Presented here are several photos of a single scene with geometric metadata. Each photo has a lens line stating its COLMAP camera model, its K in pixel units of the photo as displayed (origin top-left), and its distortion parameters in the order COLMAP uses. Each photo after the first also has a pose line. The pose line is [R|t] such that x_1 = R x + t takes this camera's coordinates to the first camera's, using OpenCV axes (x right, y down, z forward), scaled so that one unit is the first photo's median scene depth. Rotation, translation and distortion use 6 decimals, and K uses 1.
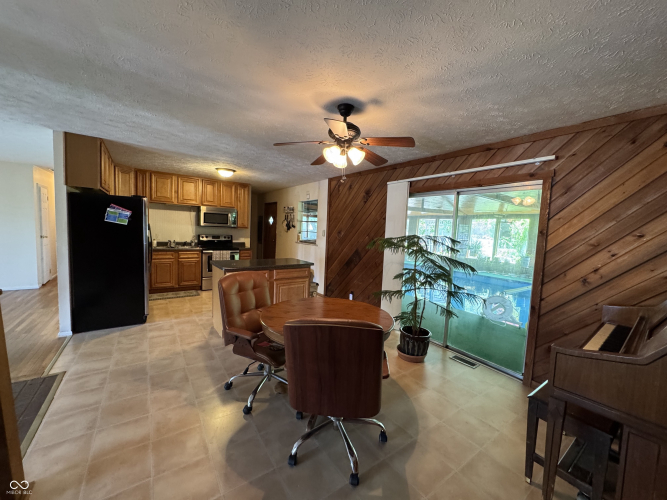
lens RADIAL K [[265.8, 0, 332.3], [0, 265.8, 249.6], [0, 0, 1]] dist [-0.000416, -0.000066]
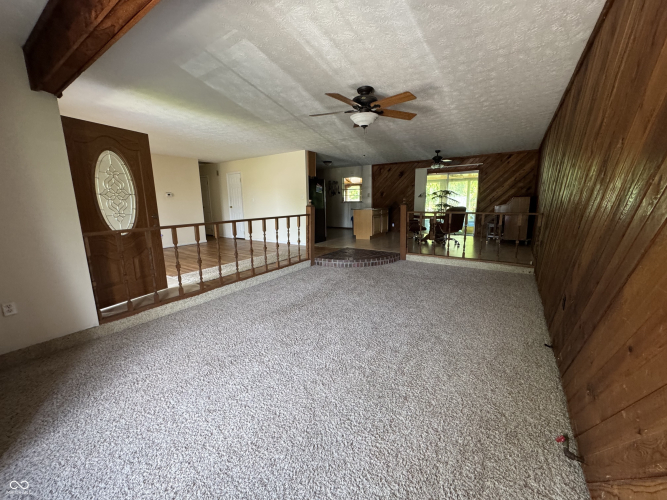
lens RADIAL K [[265.8, 0, 332.3], [0, 265.8, 249.6], [0, 0, 1]] dist [-0.000416, -0.000066]
pose [[0.936272, -0.120955, 0.329795, -1.447987], [0.084514, 0.988835, 0.122732, 0.099371], [-0.340958, -0.087038, 0.936041, -1.051442]]
